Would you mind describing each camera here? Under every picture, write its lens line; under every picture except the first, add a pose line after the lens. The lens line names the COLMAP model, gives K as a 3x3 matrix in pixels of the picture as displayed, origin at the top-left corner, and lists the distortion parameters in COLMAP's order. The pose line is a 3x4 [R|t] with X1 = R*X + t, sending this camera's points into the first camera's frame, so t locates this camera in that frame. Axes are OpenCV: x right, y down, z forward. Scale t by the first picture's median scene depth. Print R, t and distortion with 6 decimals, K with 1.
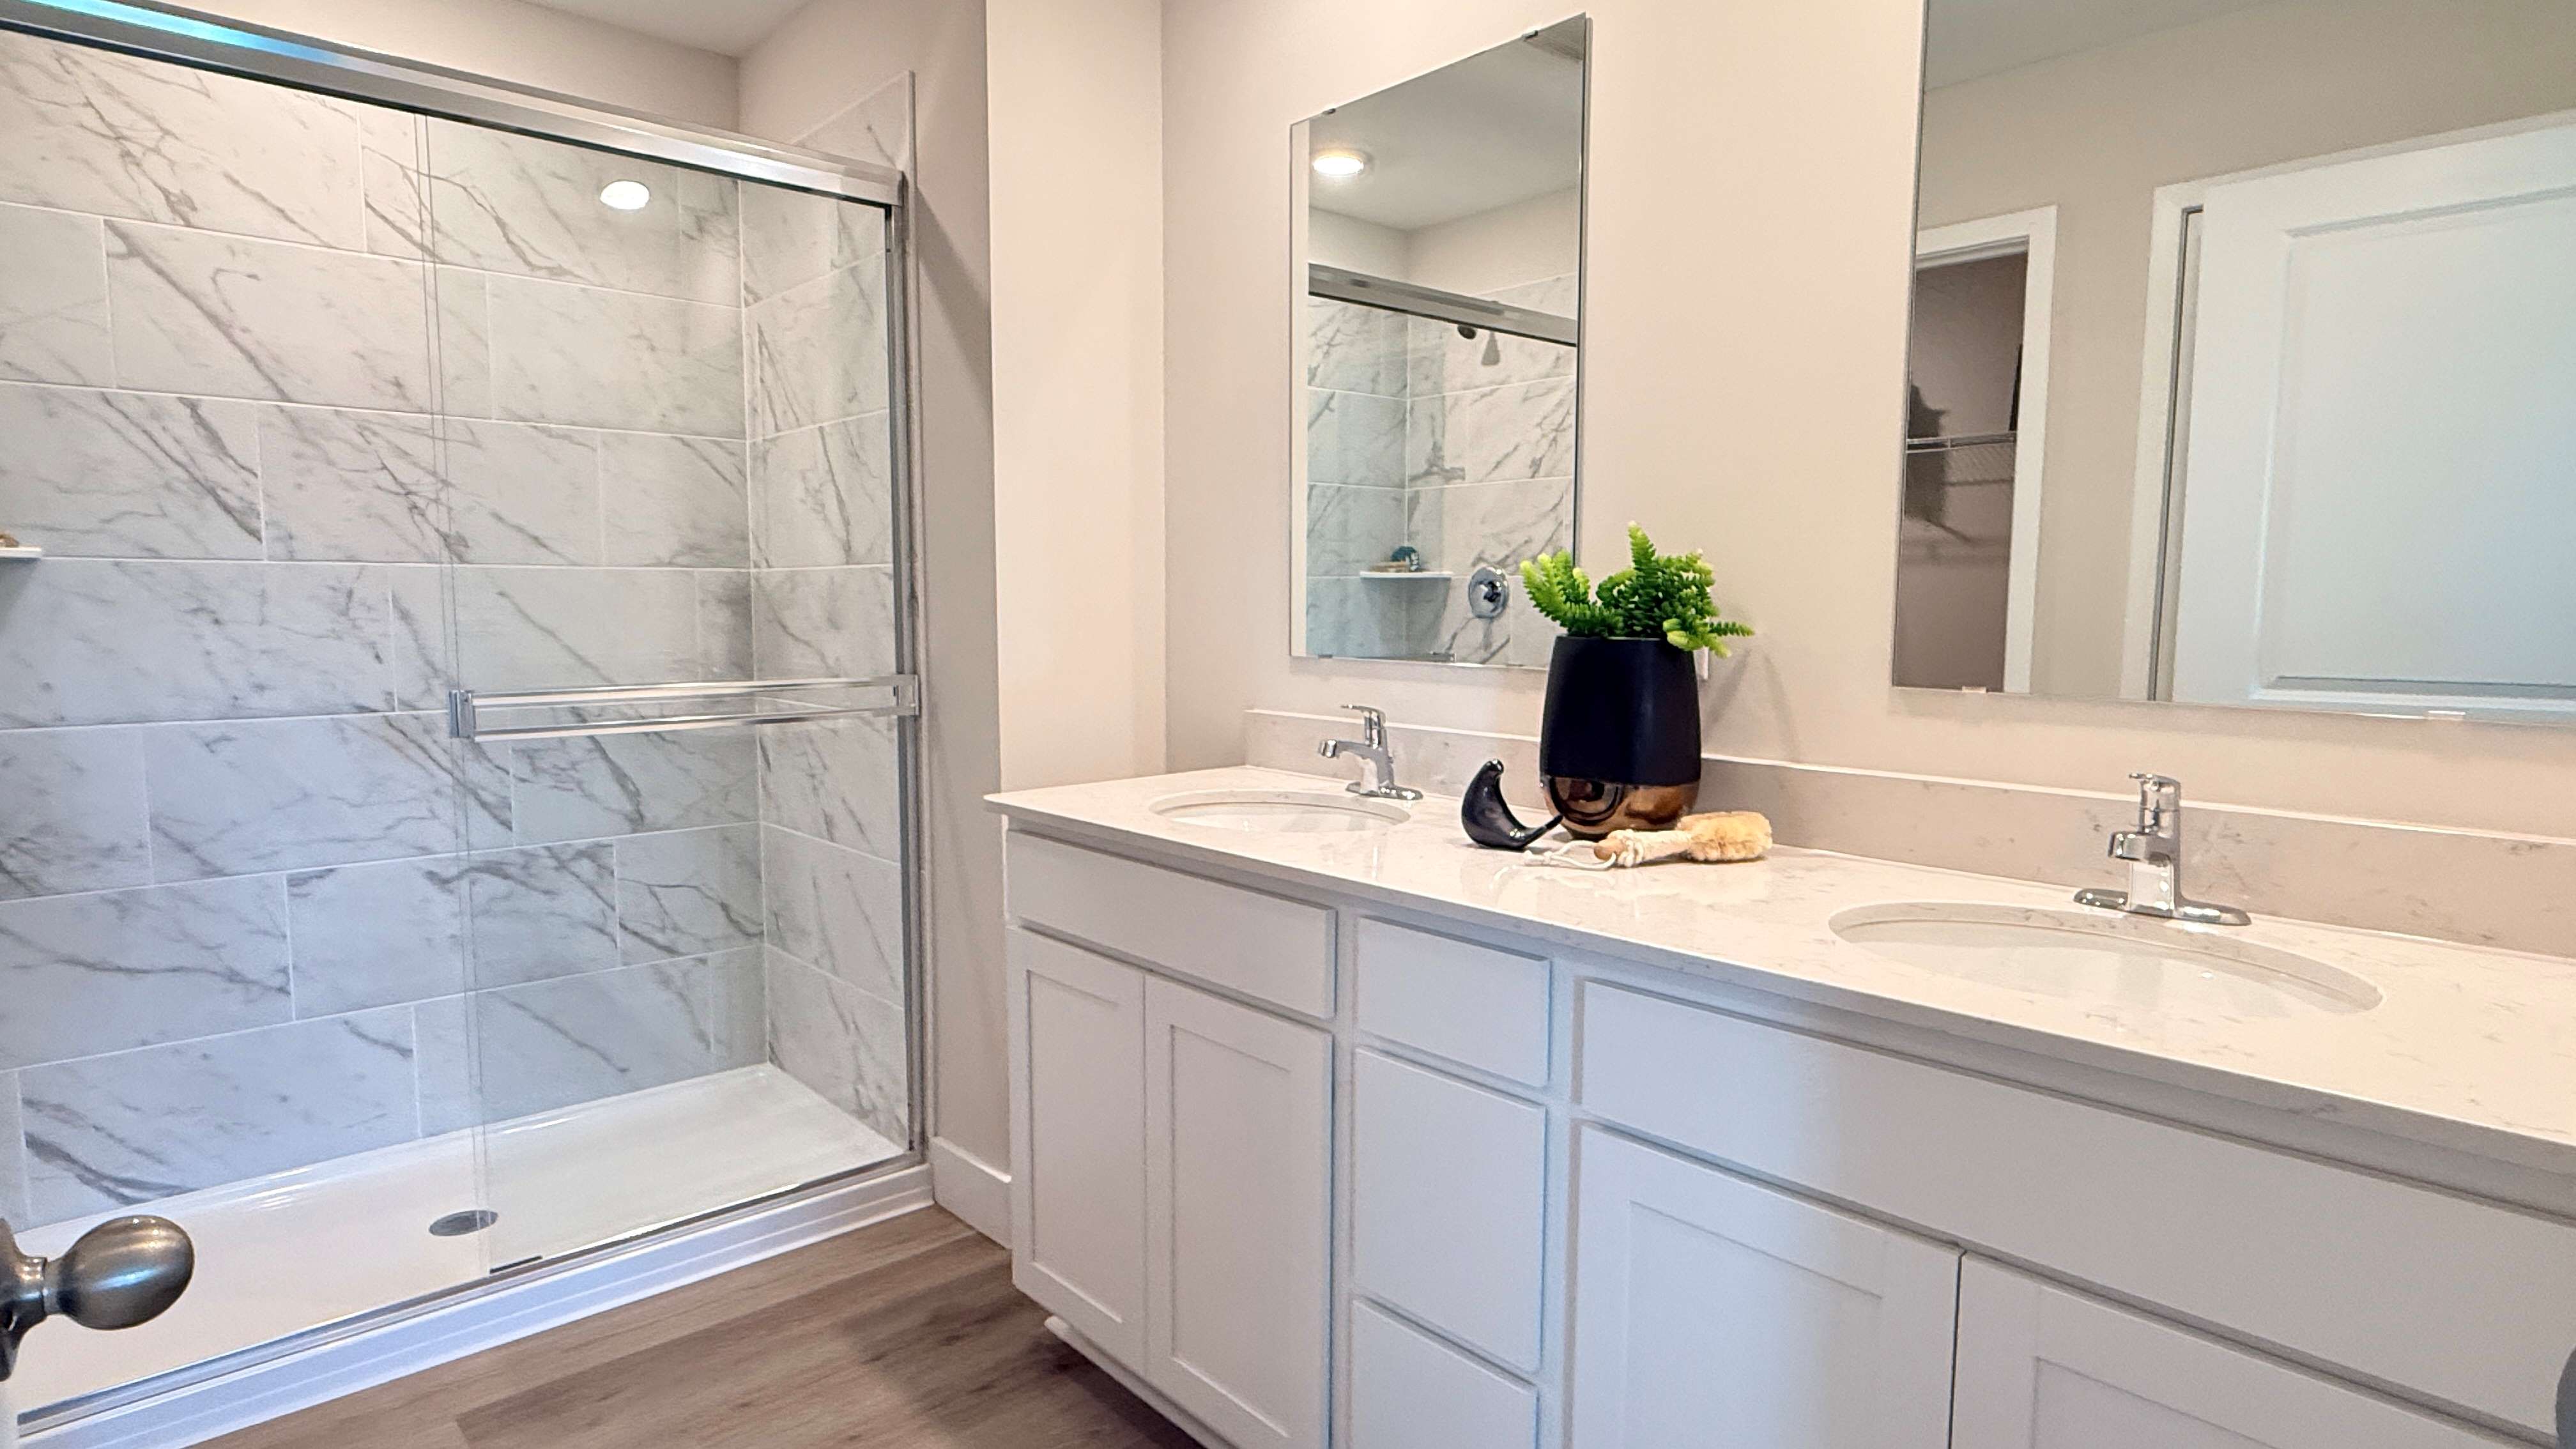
lens RADIAL K [[1357.3, 0, 1283.7], [0, 1357.3, 726.1], [0, 0, 1]] dist [0.011826, -0.000951]
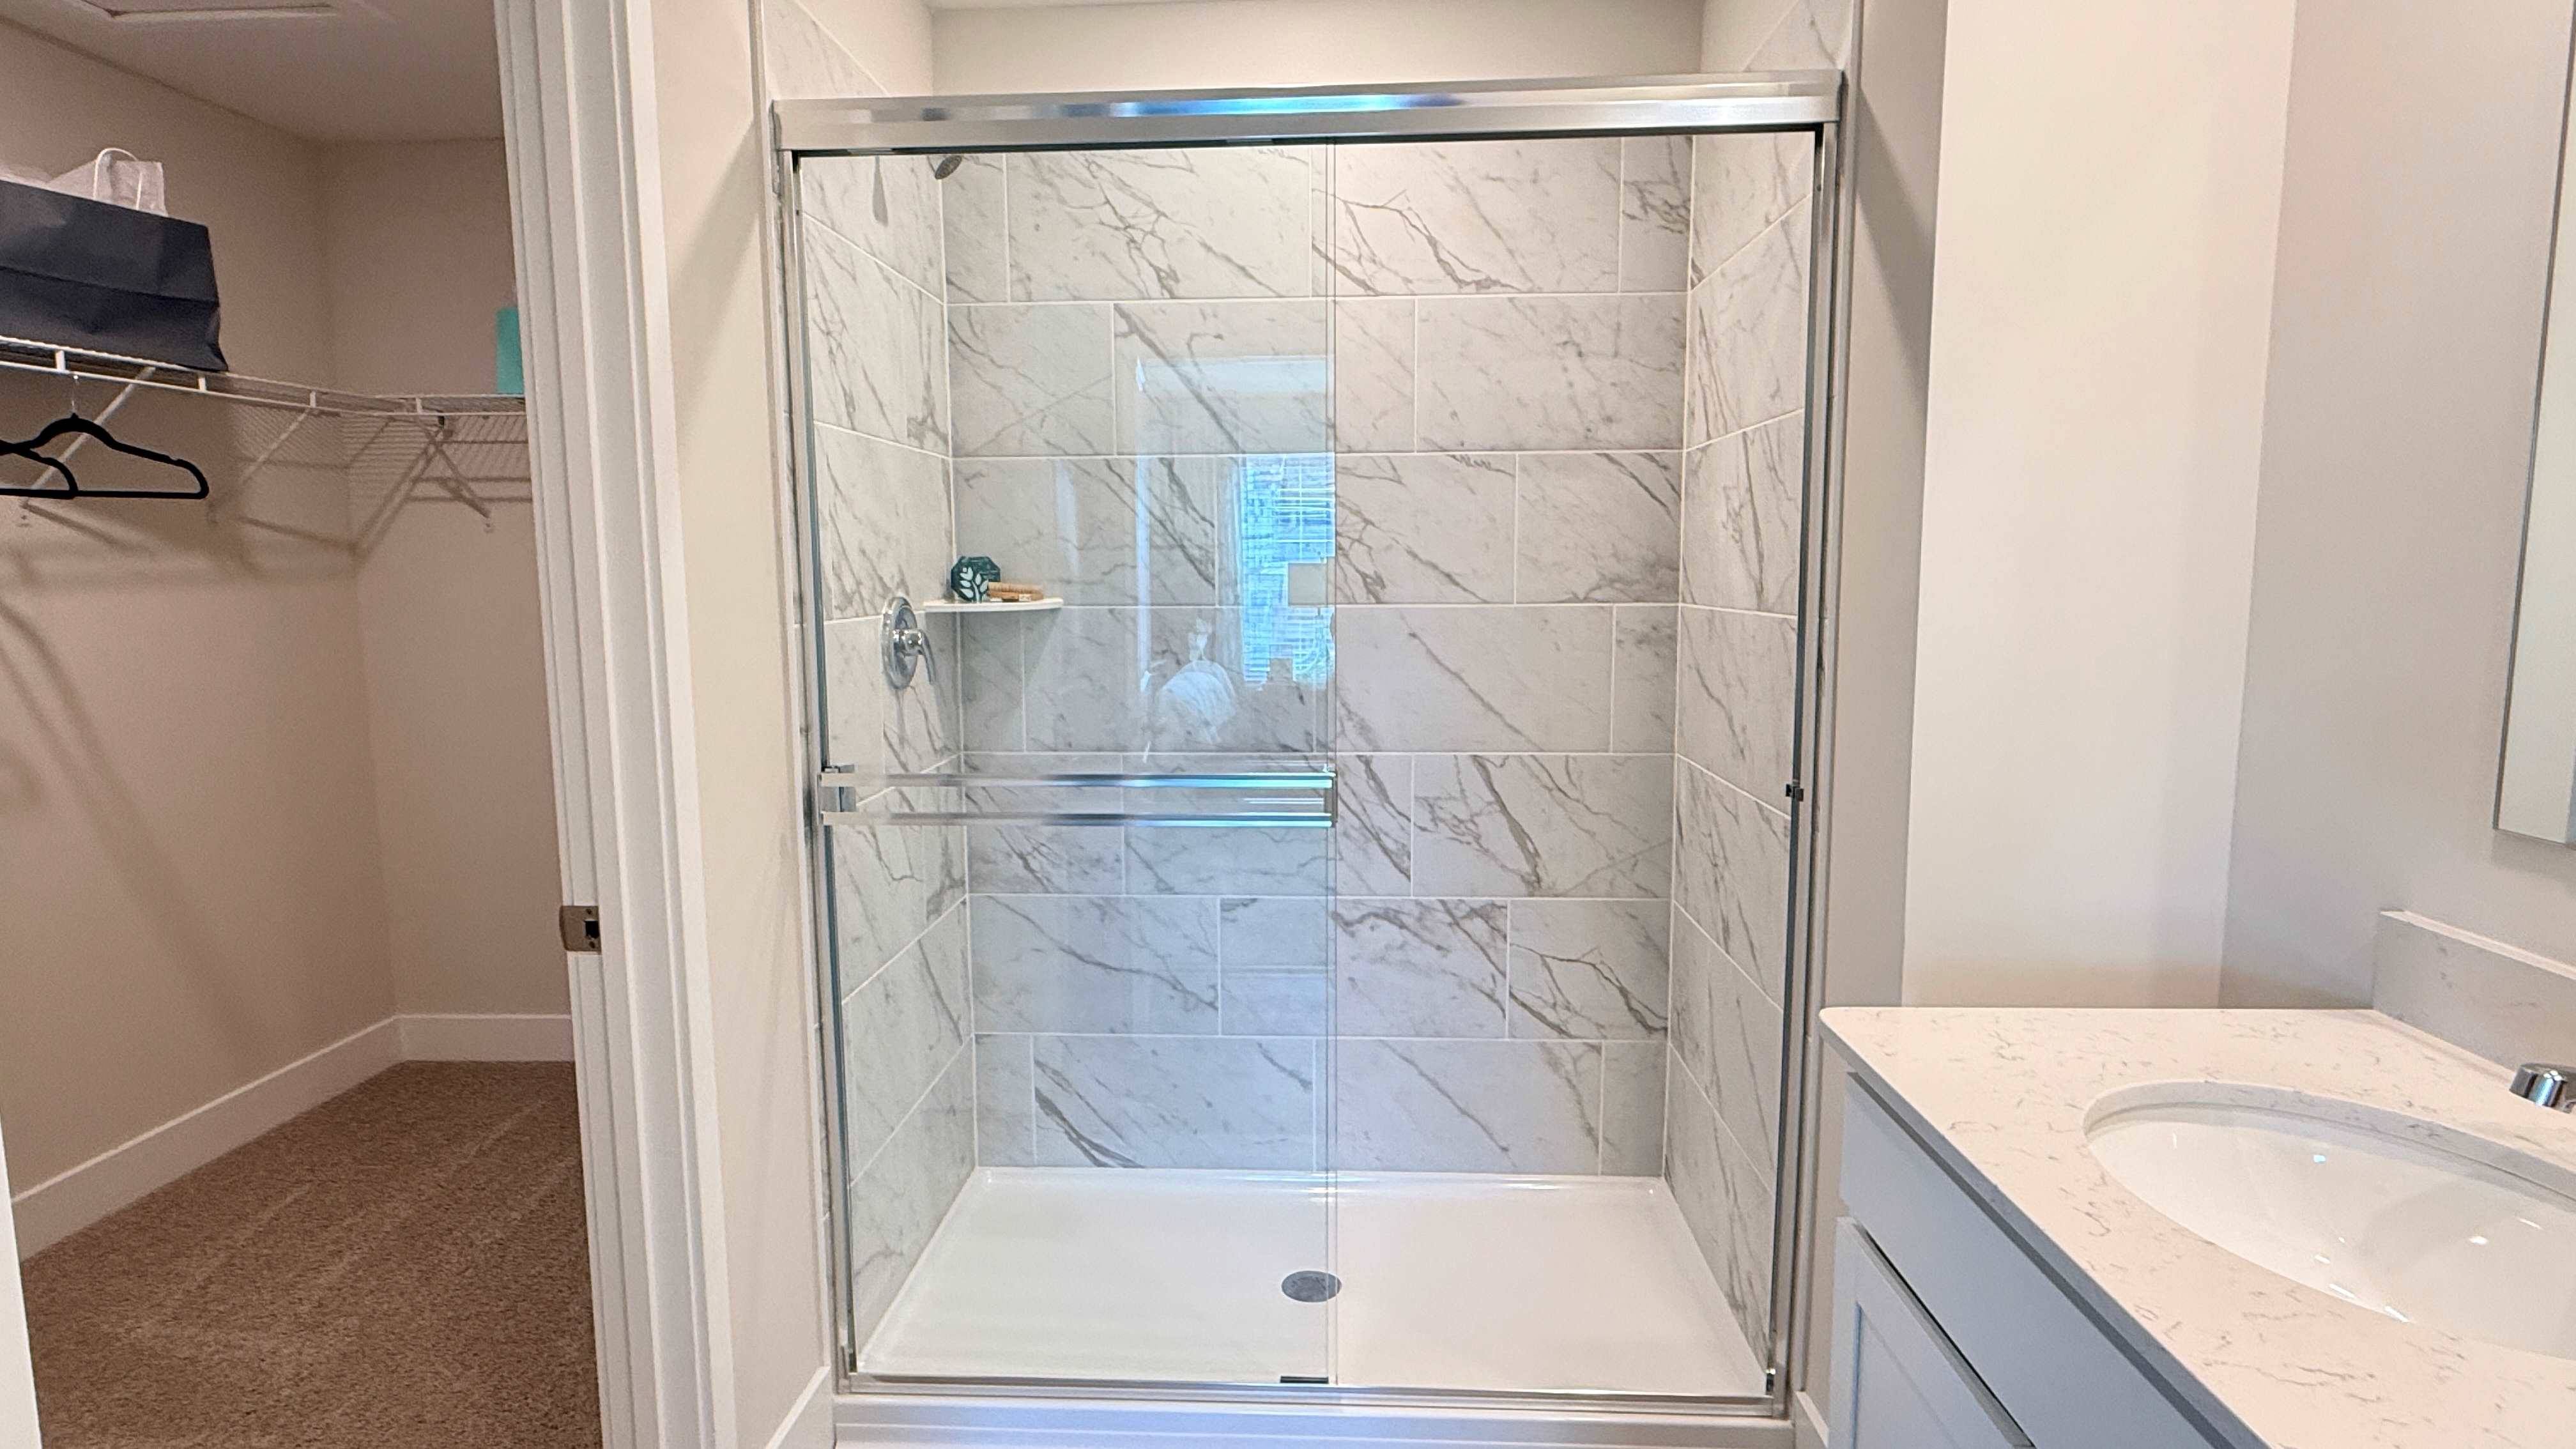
lens RADIAL K [[1357.3, 0, 1283.4], [0, 1357.3, 726.6], [0, 0, 1]] dist [0.011826, -0.000951]
pose [[0.708188, 0.078659, -0.701629, 0.035130], [-0.060461, 0.996880, 0.050733, -0.077199], [0.703430, 0.006492, 0.710734, 0.264793]]
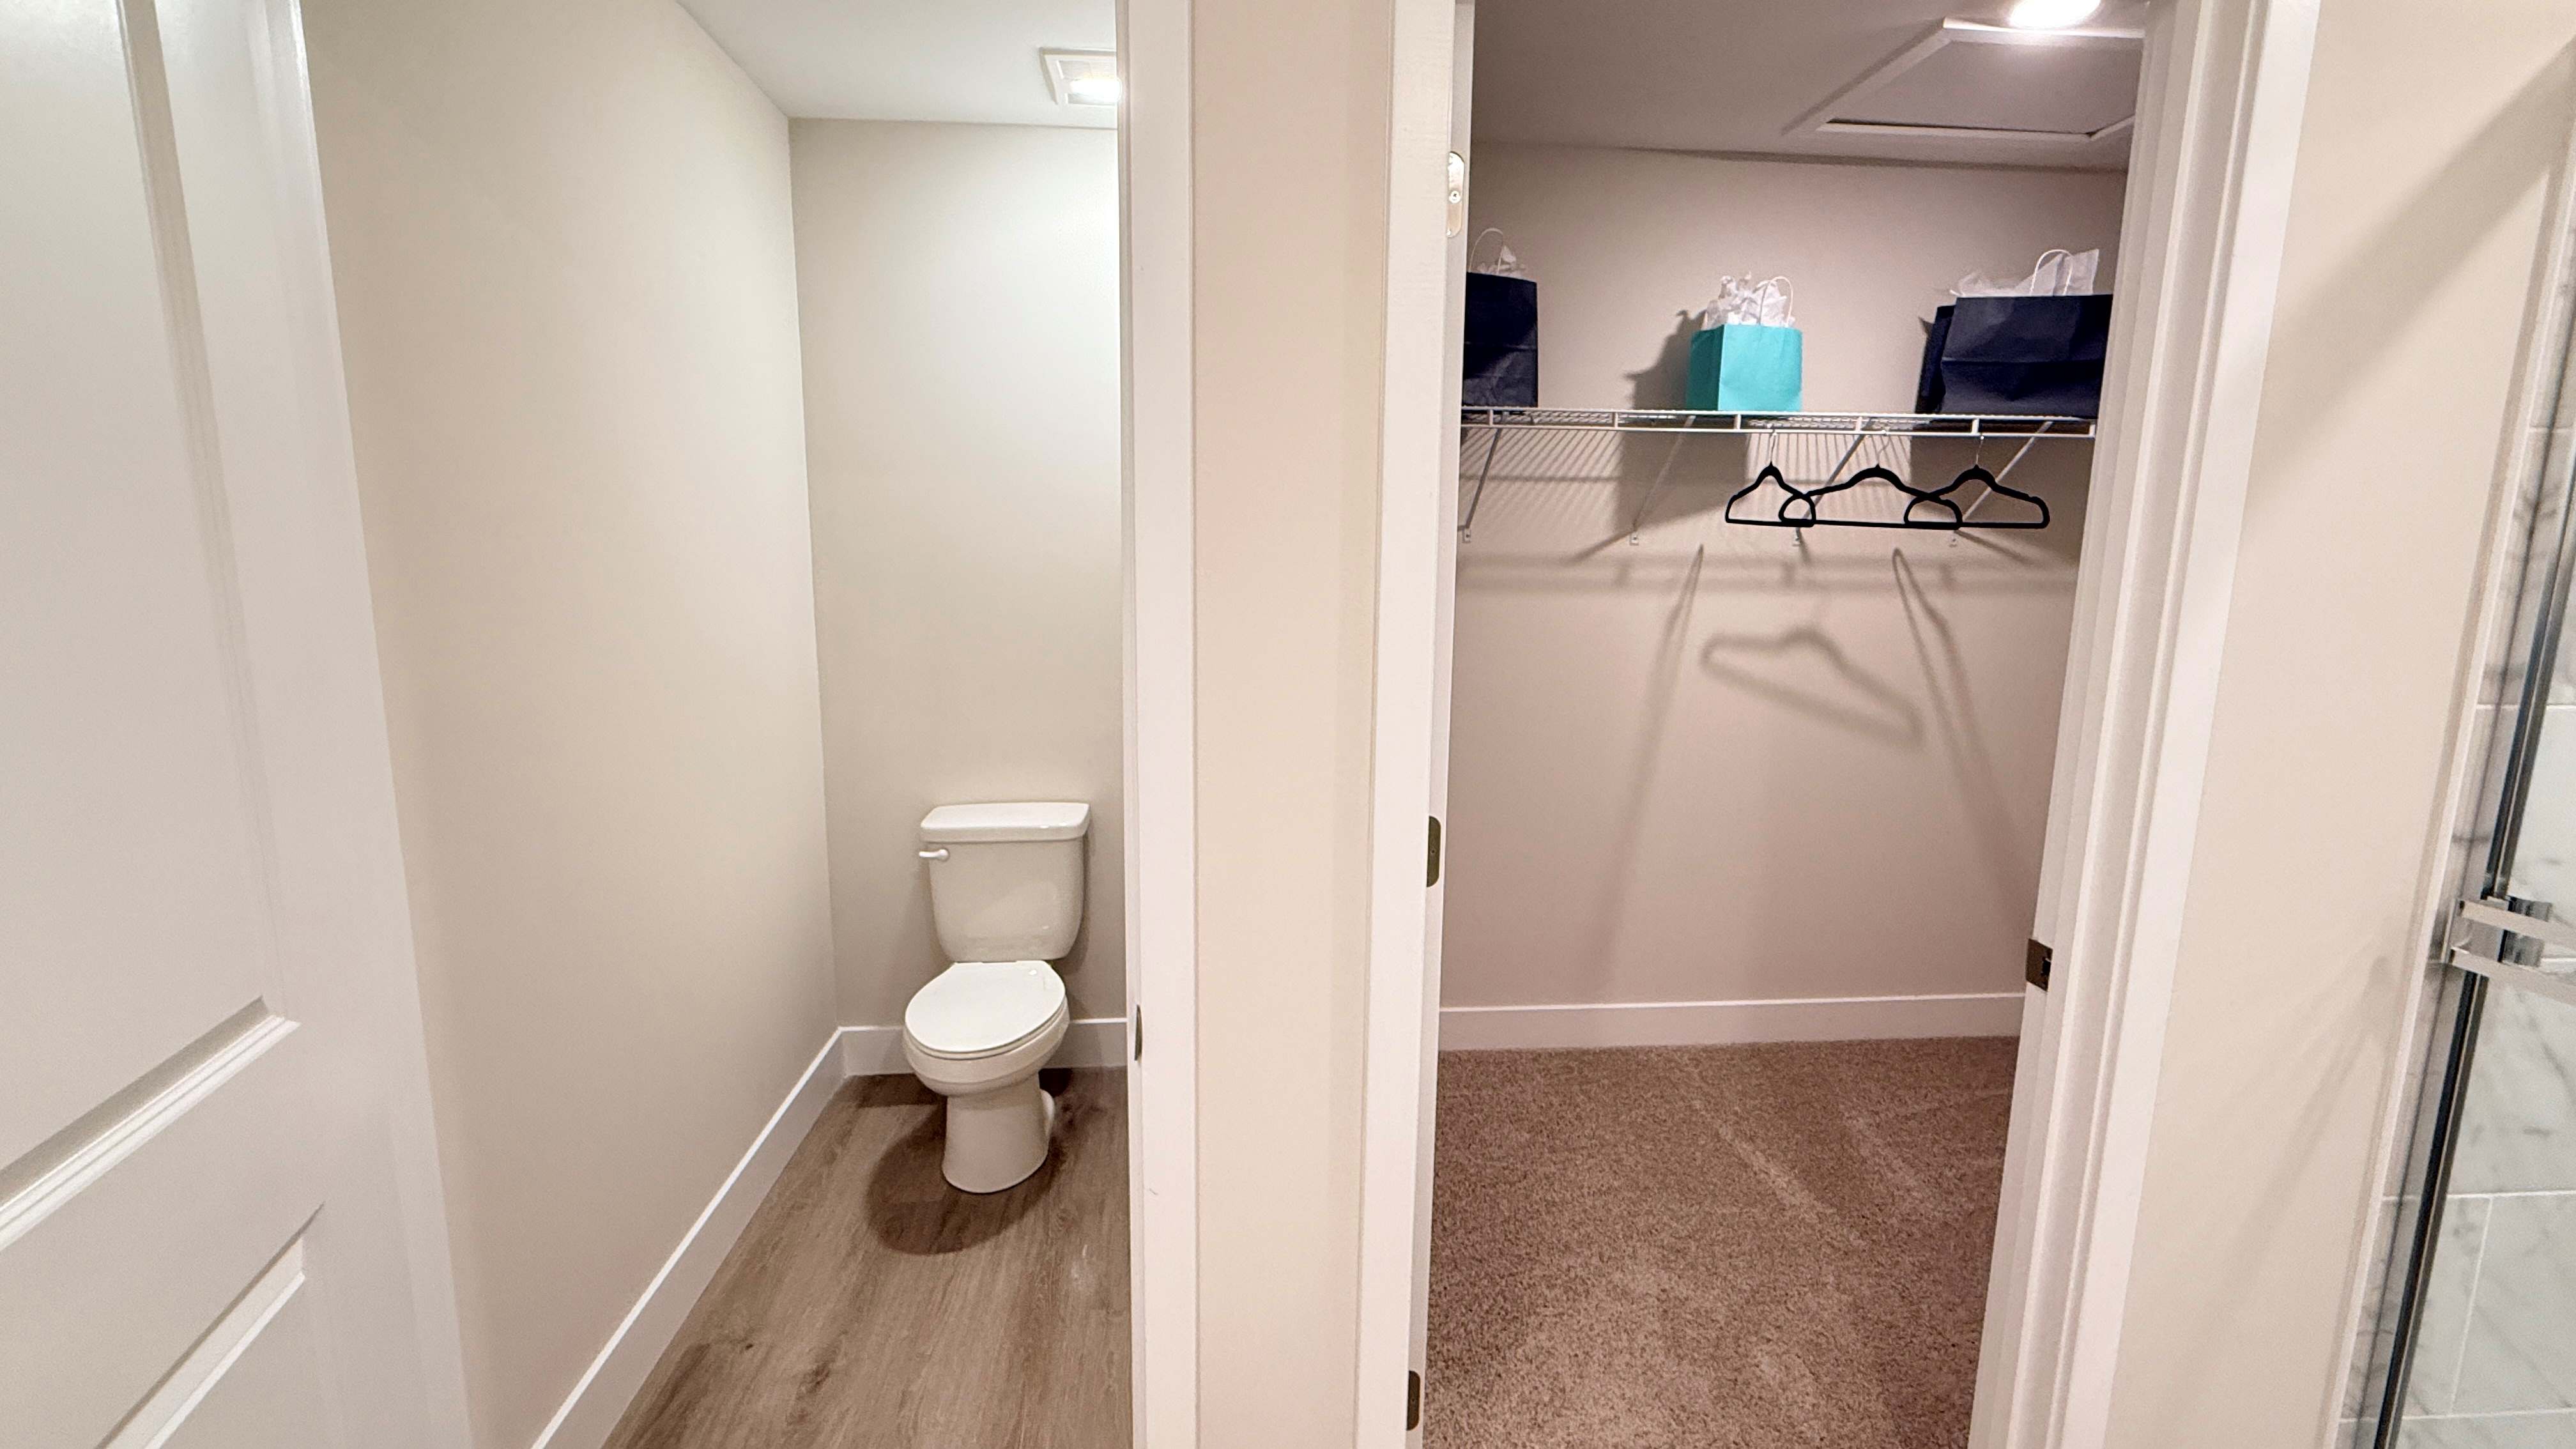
lens RADIAL K [[1122.4, 0, 1282.7], [0, 1122.4, 725.2], [0, 0, 1]] dist [0.003289, 0.000278]
pose [[-0.610733, 0.120763, -0.782574, -0.007415], [-0.094301, 0.970176, 0.223307, -0.140643], [0.786201, 0.210178, -0.581131, 0.533760]]
